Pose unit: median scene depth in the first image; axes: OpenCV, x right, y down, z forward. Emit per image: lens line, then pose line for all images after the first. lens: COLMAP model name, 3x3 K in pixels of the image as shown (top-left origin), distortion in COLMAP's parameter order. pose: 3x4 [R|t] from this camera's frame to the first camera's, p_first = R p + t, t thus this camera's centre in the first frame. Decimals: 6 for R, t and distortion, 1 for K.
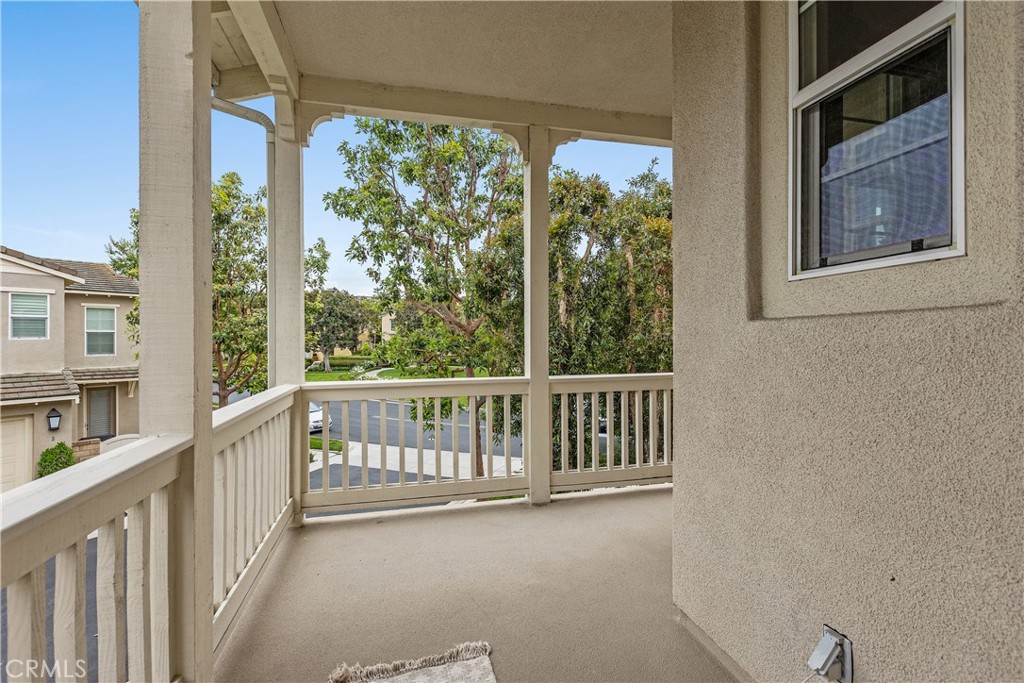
lens RADIAL K [[461.4, 0, 512.6], [0, 461.4, 339.4], [0, 0, 1]] dist [0.004607, -0.001226]
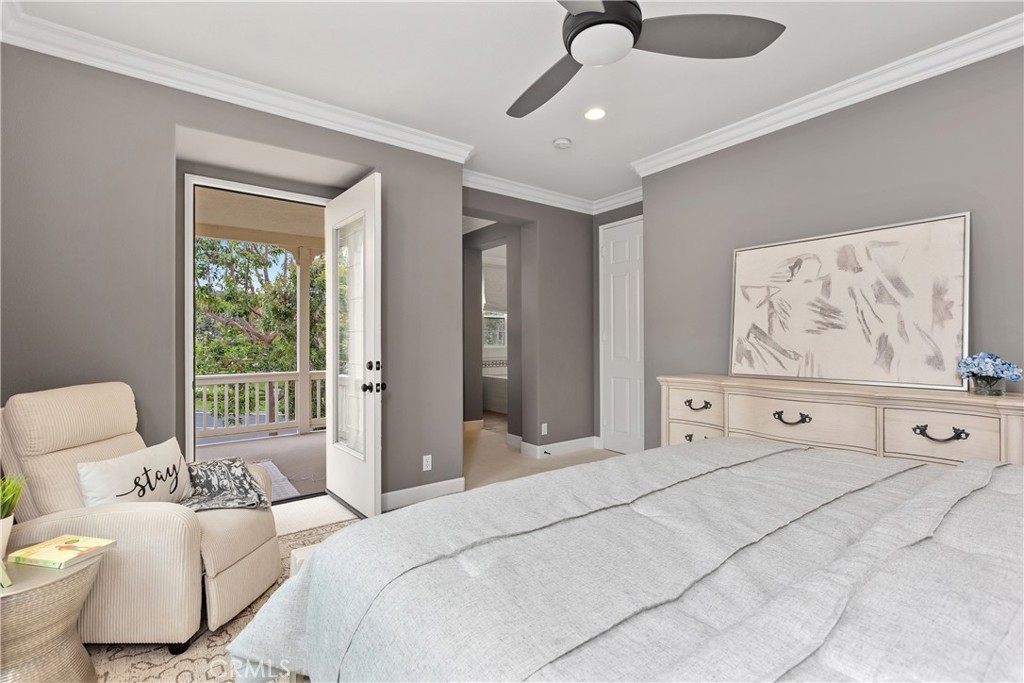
lens RADIAL K [[461.4, 0, 510.6], [0, 461.4, 338.5], [0, 0, 1]] dist [0.004607, -0.001226]
pose [[0.925656, 0.002773, 0.378355, 0.042548], [-0.000482, 0.999981, -0.006151, -0.016879], [-0.378365, 0.005511, 0.925640, -0.402286]]
